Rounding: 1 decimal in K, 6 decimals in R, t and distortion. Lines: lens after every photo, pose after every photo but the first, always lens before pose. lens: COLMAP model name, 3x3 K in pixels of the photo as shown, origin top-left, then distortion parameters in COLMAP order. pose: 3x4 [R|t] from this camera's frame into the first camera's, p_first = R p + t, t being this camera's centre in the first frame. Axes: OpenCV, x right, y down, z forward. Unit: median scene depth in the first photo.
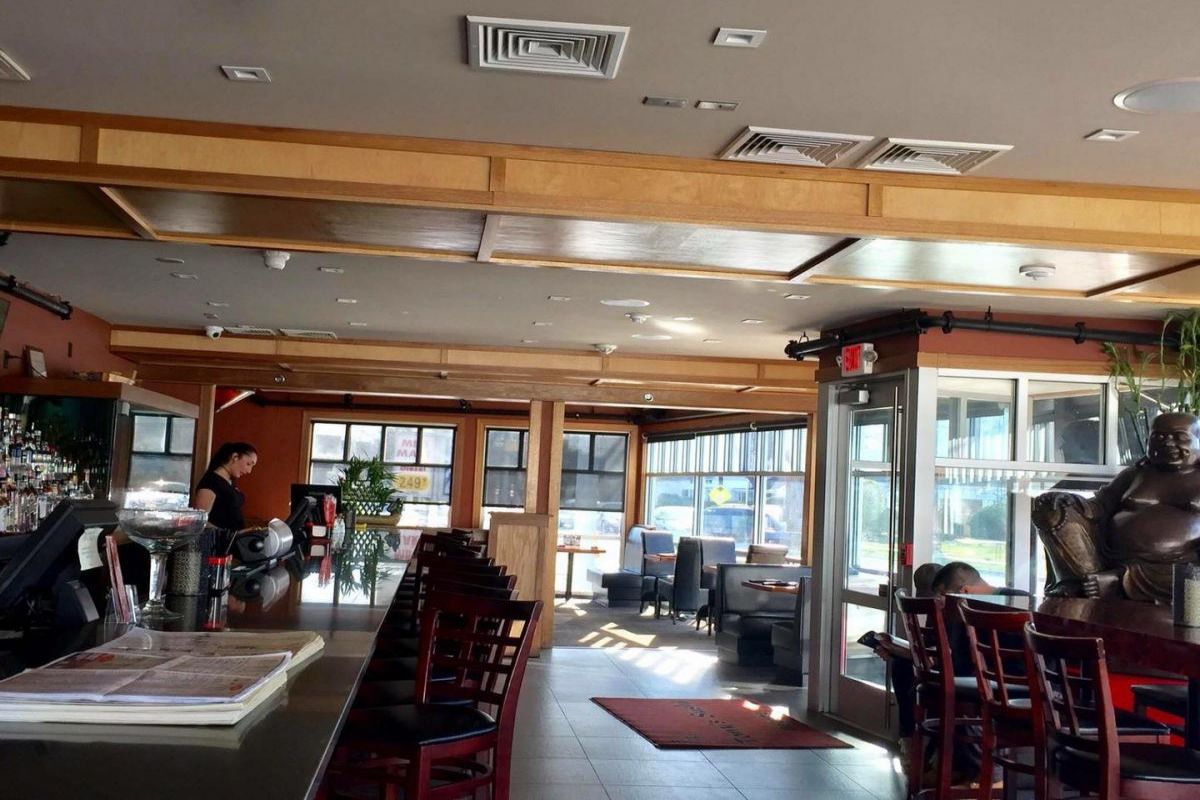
lens RADIAL K [[1393.6, 0, 600.0], [0, 1393.6, 400.0], [0, 0, 1]] dist [0.041631, 0.010233]
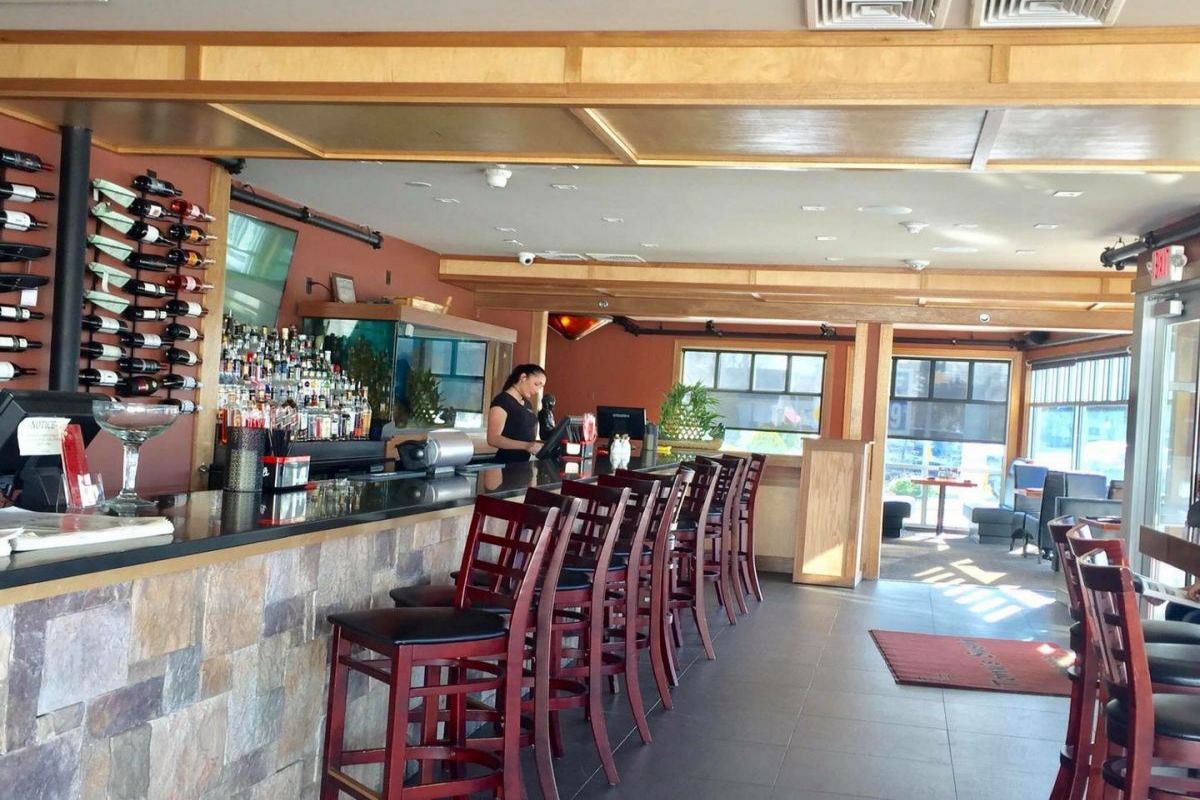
lens RADIAL K [[1393.6, 0, 600.0], [0, 1393.6, 400.0], [0, 0, 1]] dist [0.041631, 0.010233]
pose [[0.947678, 0.005128, -0.319186, 0.096861], [0.009699, 0.998947, 0.044844, 0.009466], [0.319080, -0.045593, 0.946630, 0.036565]]
